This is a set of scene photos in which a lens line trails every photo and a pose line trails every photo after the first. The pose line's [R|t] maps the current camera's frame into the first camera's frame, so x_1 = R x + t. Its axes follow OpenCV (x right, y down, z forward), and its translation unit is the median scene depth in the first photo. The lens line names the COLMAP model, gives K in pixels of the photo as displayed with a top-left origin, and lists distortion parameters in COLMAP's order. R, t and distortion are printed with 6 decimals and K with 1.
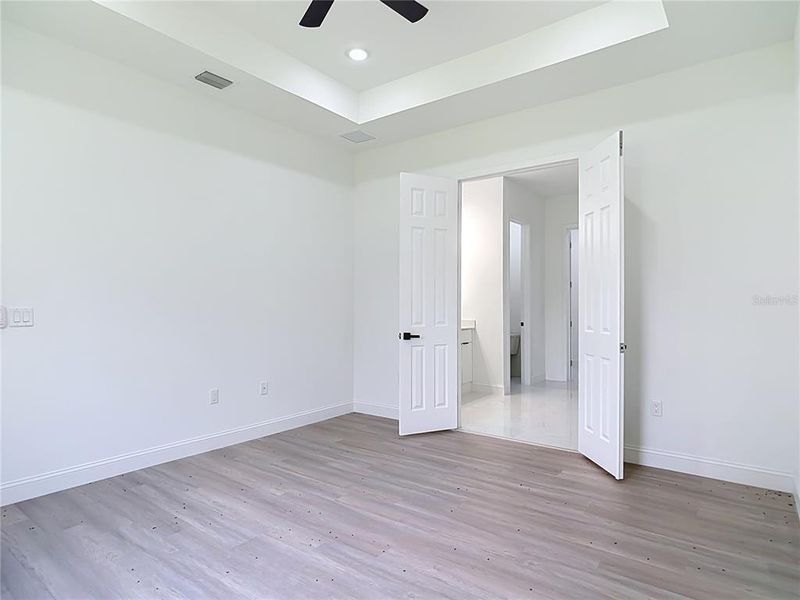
lens RADIAL K [[481.0, 0, 399.9], [0, 481.0, 304.5], [0, 0, 1]] dist [0.005316, 0.001065]
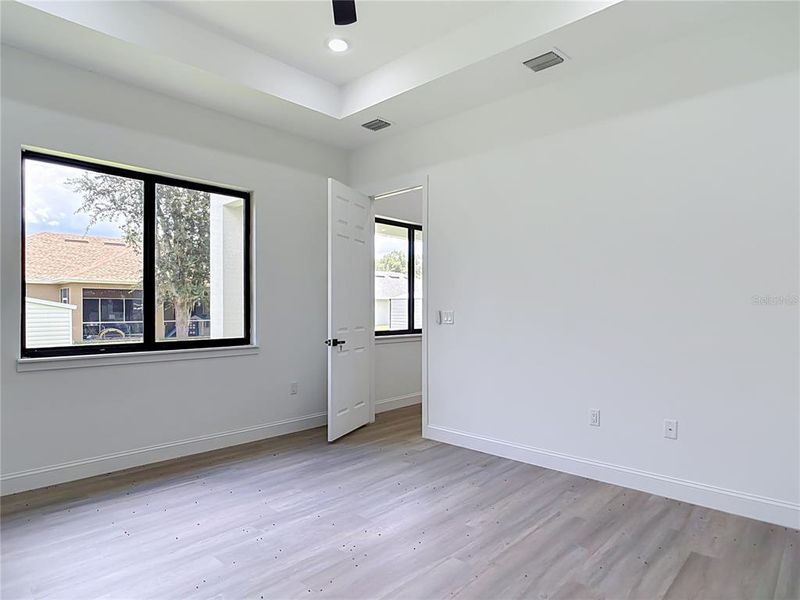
lens RADIAL K [[481.0, 0, 393.0], [0, 481.0, 304.1], [0, 0, 1]] dist [0.005316, 0.001065]
pose [[-0.119198, -0.004079, -0.992862, 0.574169], [0.004372, 0.999980, -0.004633, -0.005304], [0.992861, -0.004893, -0.119178, 0.865047]]
